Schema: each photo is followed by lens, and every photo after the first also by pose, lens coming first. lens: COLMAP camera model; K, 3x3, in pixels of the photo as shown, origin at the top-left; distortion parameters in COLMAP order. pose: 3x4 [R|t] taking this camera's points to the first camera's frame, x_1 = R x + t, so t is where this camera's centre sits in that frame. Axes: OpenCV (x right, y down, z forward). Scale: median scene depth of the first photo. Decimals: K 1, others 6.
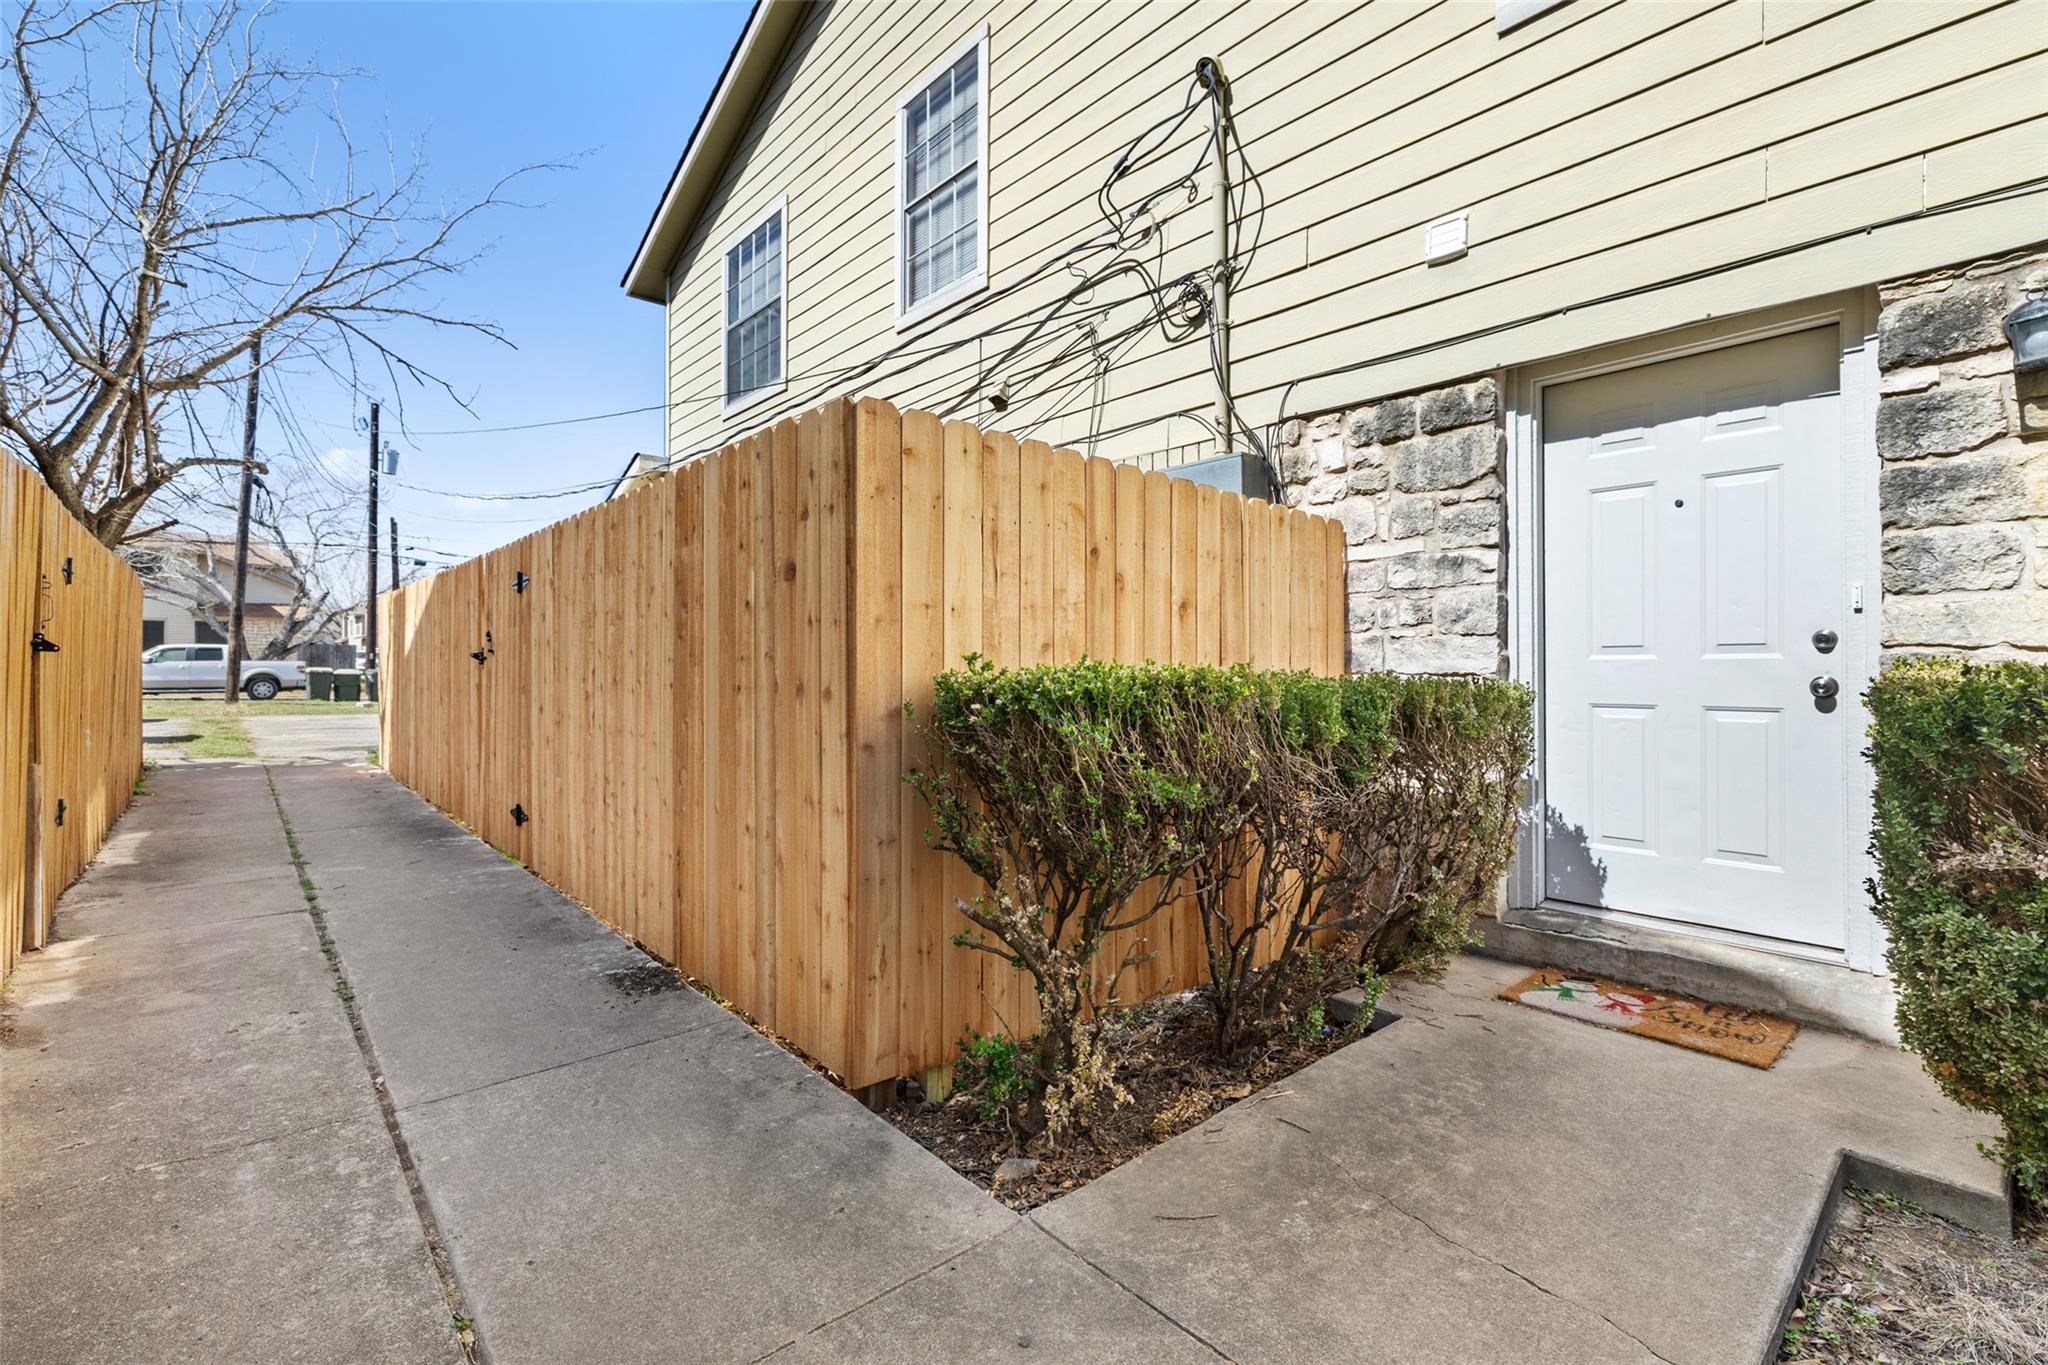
lens RADIAL K [[891.6, 0, 1021.5], [0, 891.6, 670.7], [0, 0, 1]] dist [-0.001383, 0.001843]
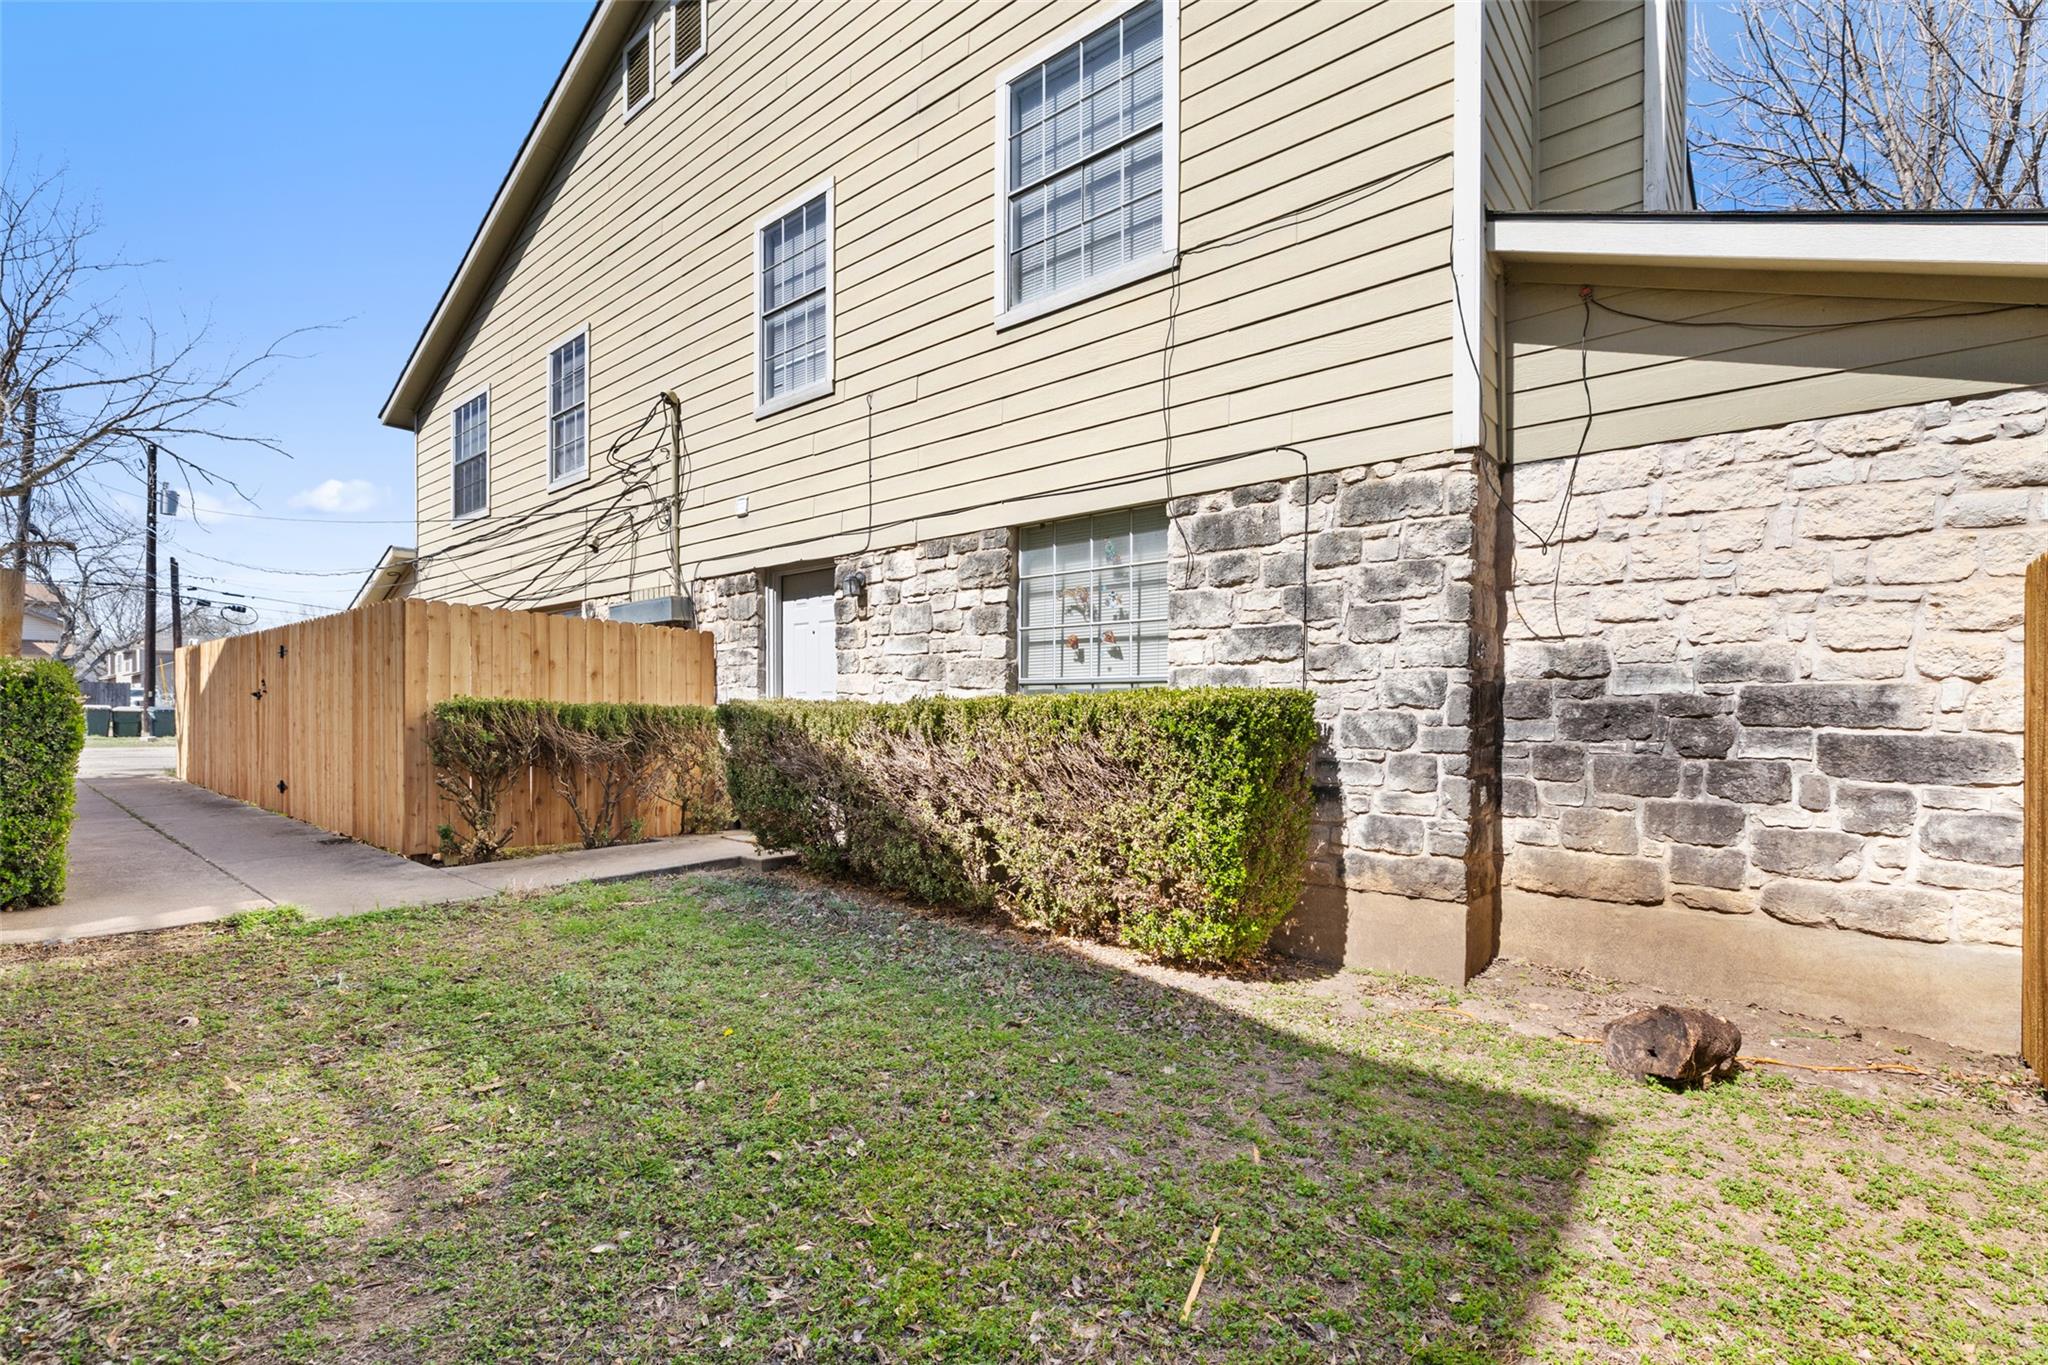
lens RADIAL K [[891.6, 0, 1015.4], [0, 891.6, 721.7], [0, 0, 1]] dist [-0.001383, 0.001843]
pose [[0.989155, 0.000318, 0.146878, 0.505407], [-0.001855, 0.999945, 0.010333, 0.013483], [-0.146866, -0.010493, 0.989101, -0.787480]]
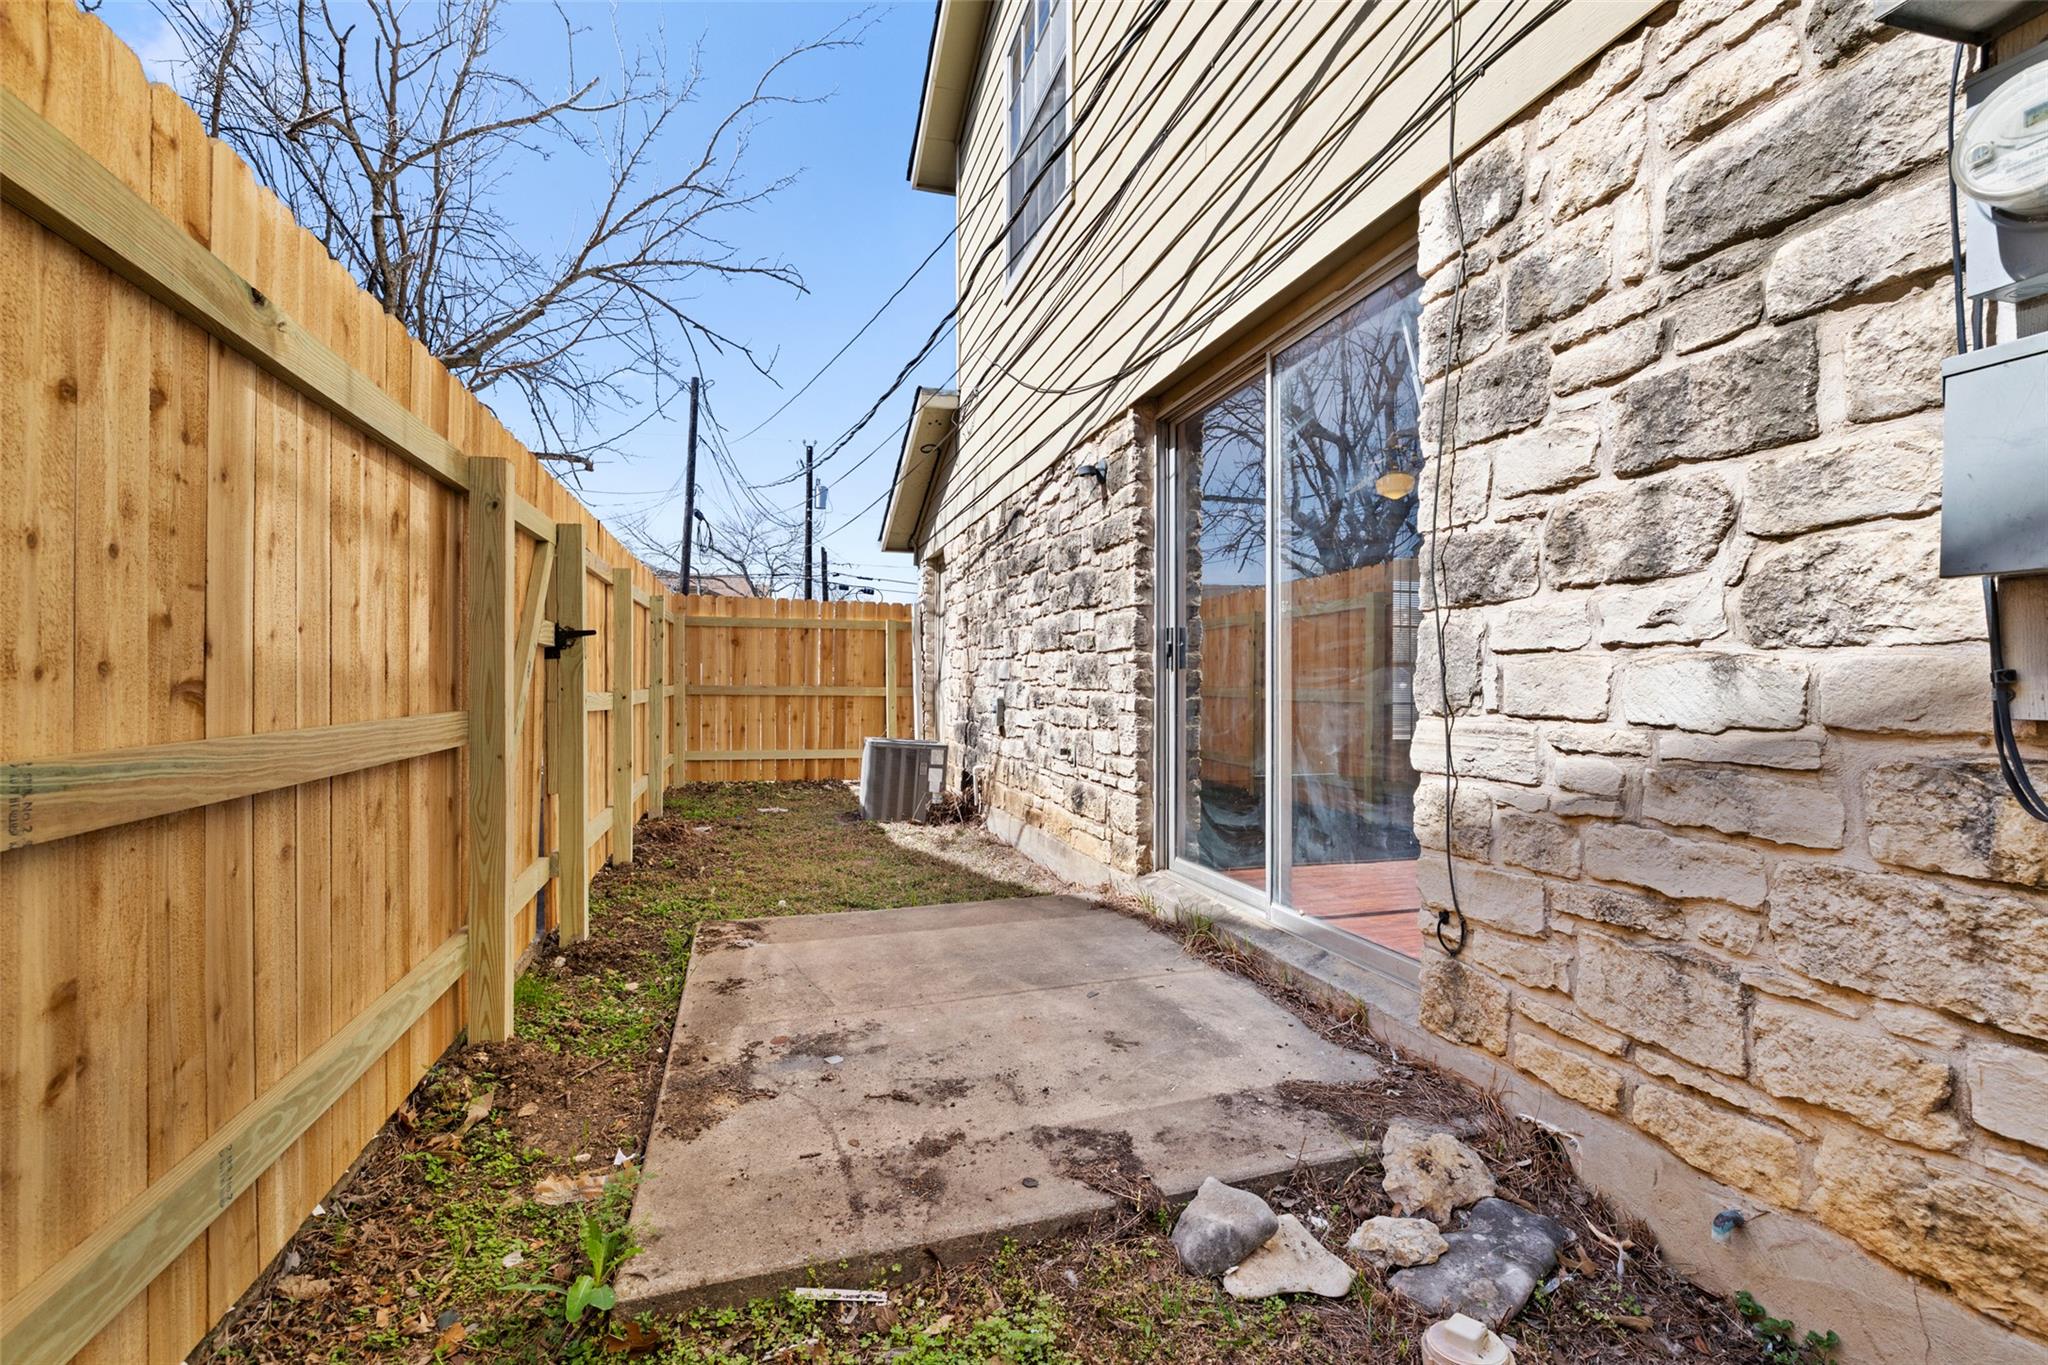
lens RADIAL K [[891.6, 0, 1031.8], [0, 891.6, 685.8], [0, 0, 1]] dist [-0.001383, 0.001843]
pose [[0.907144, -0.002954, -0.420810, -0.047909], [0.001441, 0.999991, -0.003913, 0.019686], [0.420818, 0.002943, 0.907140, 0.584042]]
